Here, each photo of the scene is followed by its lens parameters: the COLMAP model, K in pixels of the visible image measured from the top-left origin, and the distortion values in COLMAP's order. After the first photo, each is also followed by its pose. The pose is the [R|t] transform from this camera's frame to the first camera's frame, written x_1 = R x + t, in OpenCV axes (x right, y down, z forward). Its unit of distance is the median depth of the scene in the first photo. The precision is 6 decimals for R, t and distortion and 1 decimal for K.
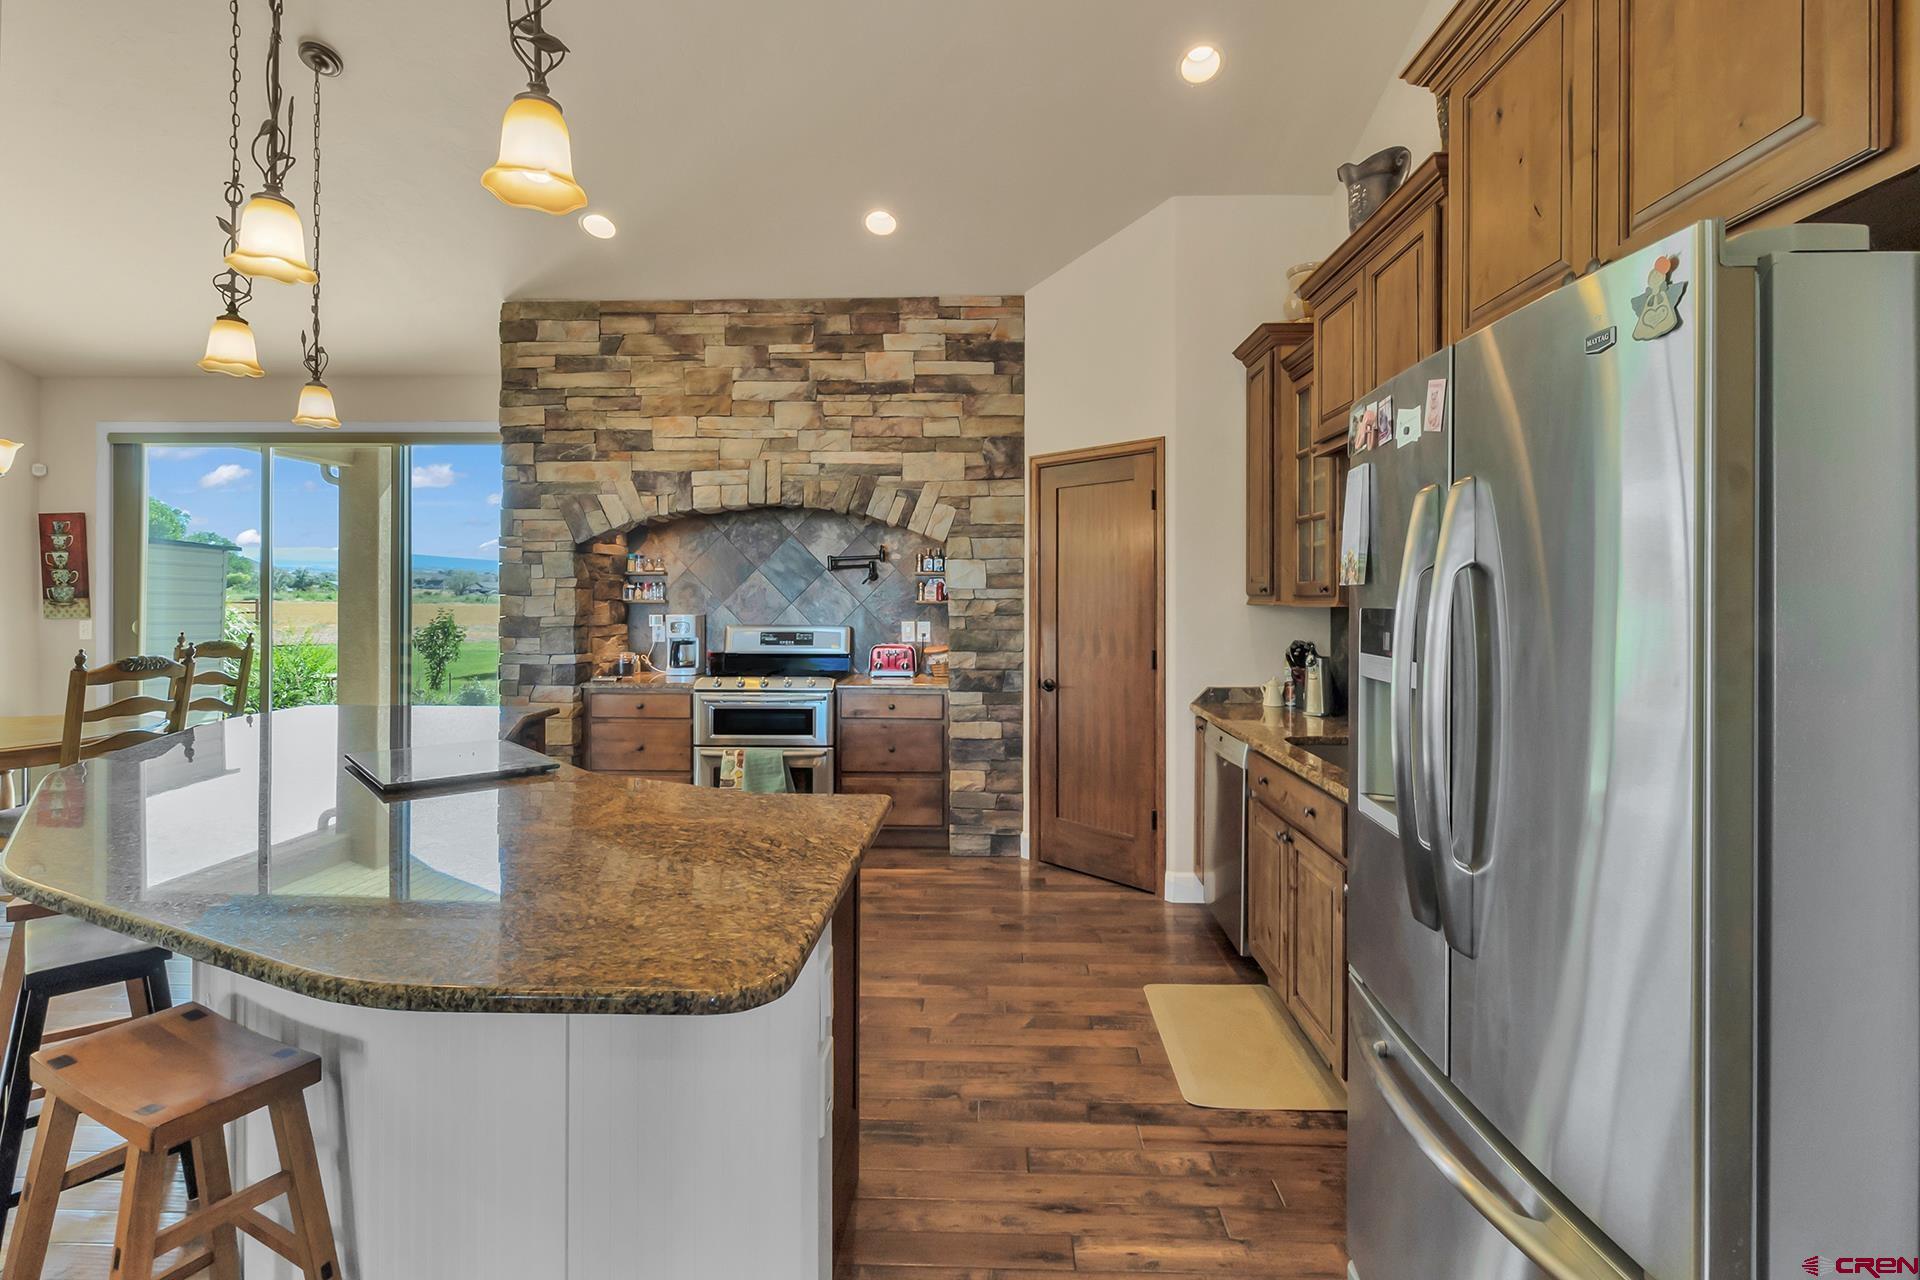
lens RADIAL K [[897.7, 0, 959.7], [0, 897.7, 596.9], [0, 0, 1]] dist [-0.001086, -0.000393]
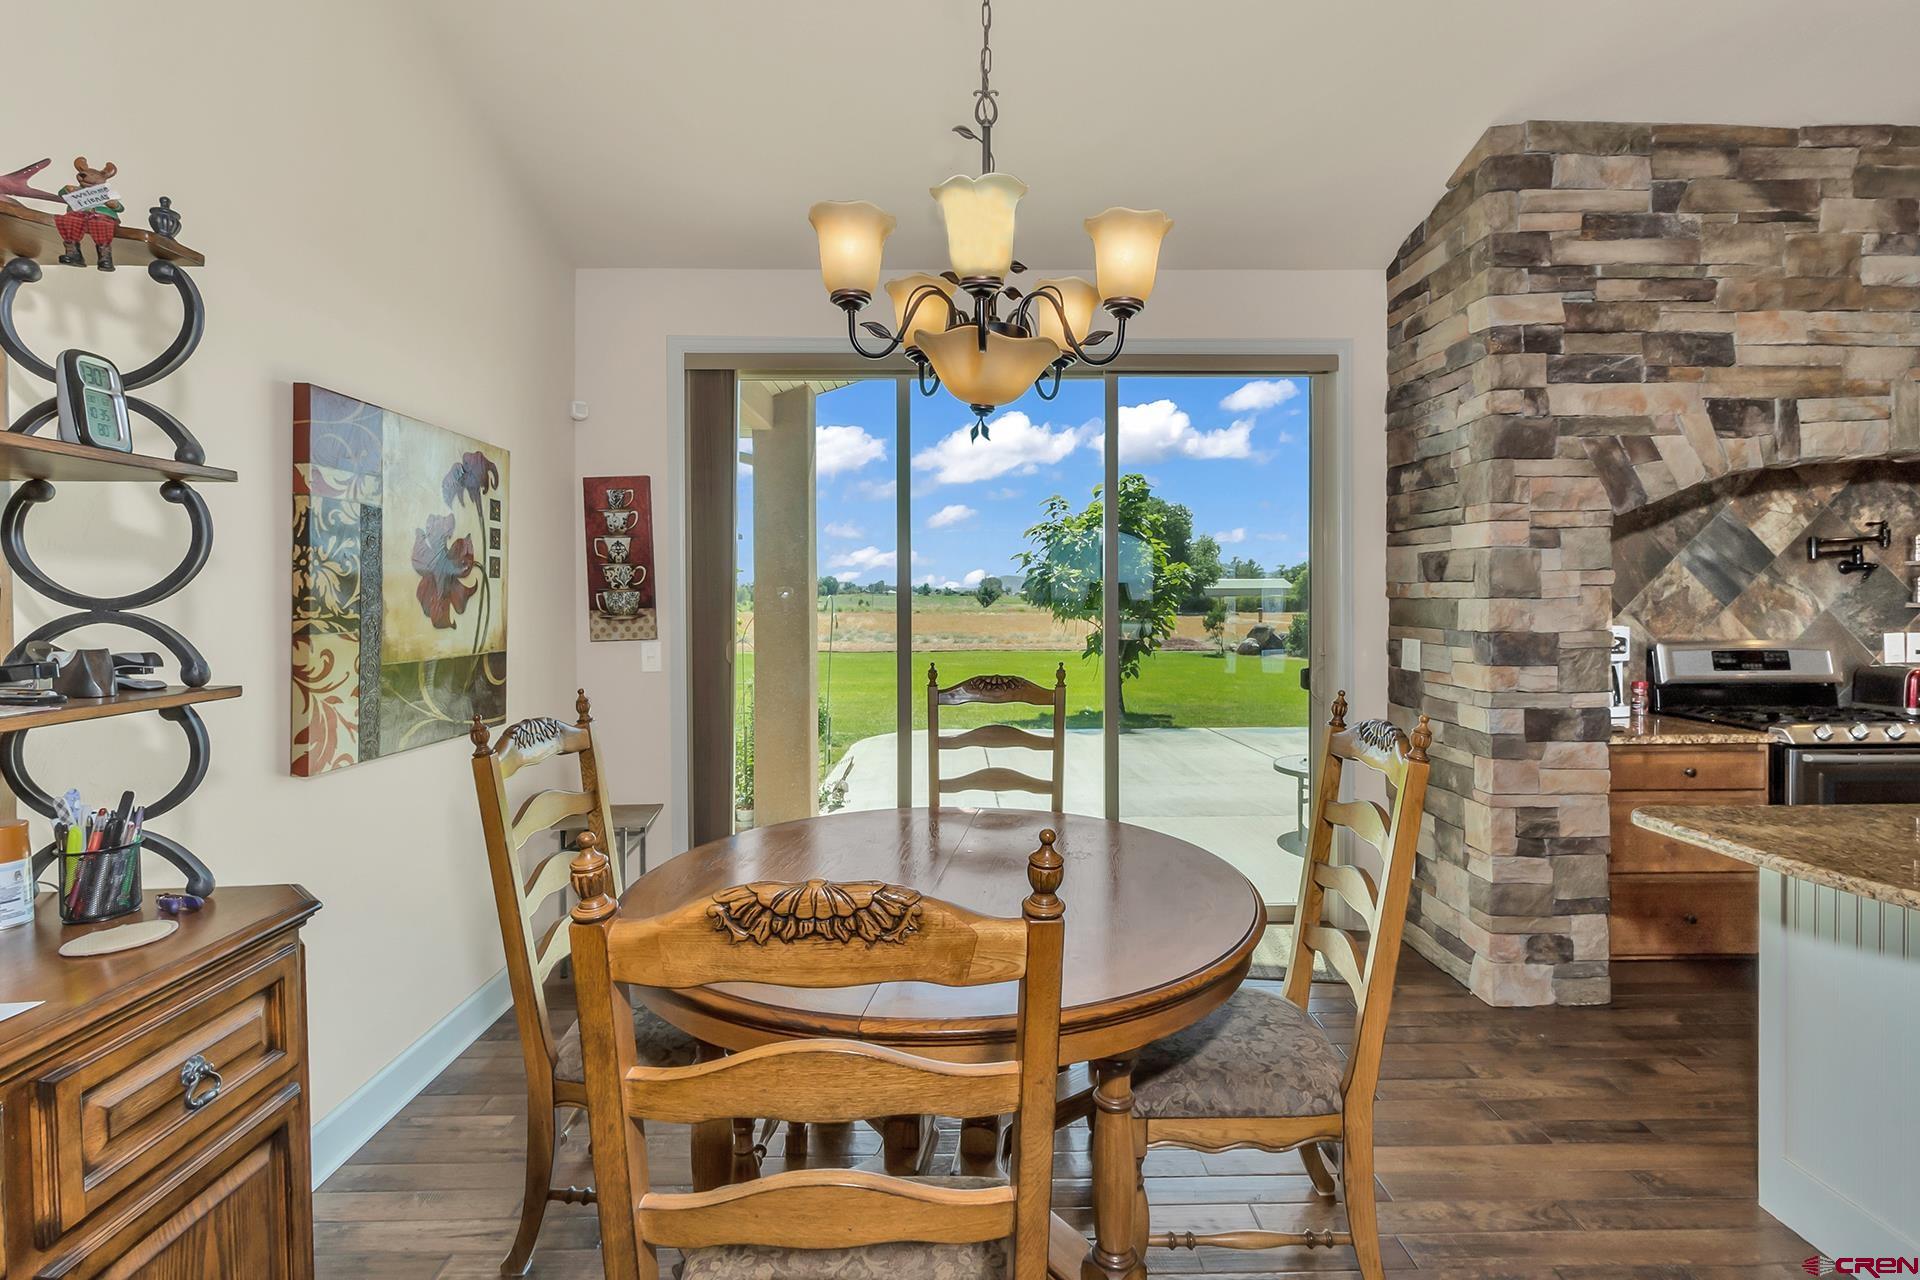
lens RADIAL K [[875.5, 0, 957.8], [0, 875.5, 609.2], [0, 0, 1]] dist [0.001457, 0.000603]
pose [[0.998625, -0.007782, 0.051851, -0.916826], [0.007287, 0.999926, 0.009728, -0.002927], [-0.051923, -0.009336, 0.998607, 0.414350]]
